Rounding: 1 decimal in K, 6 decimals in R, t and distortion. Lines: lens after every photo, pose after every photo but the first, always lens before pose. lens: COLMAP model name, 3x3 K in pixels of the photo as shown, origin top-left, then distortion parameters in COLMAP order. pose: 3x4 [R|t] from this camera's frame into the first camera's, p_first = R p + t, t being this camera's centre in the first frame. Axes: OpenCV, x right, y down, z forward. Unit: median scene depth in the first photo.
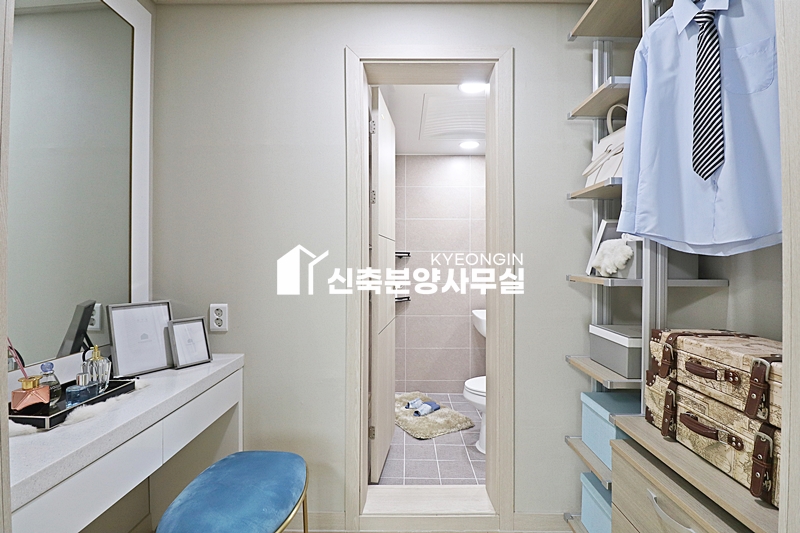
lens RADIAL K [[365.4, 0, 399.4], [0, 365.4, 266.0], [0, 0, 1]] dist [-0.018074, -0.006072]
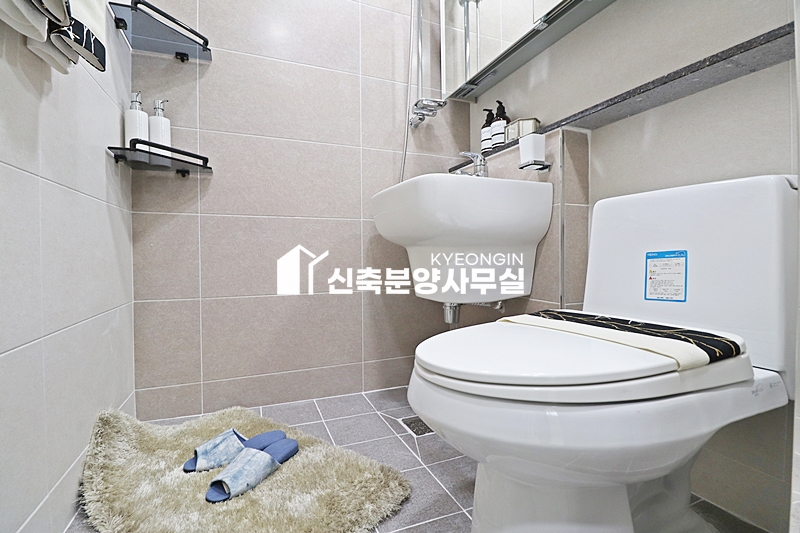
lens RADIAL K [[365.4, 0, 392.5], [0, 365.4, 264.0], [0, 0, 1]] dist [-0.018074, -0.006072]
pose [[0.925563, -0.021219, 0.377998, 0.069698], [0.019251, 0.999774, 0.008984, 0.222436], [-0.378104, -0.001038, 0.925763, 0.670254]]
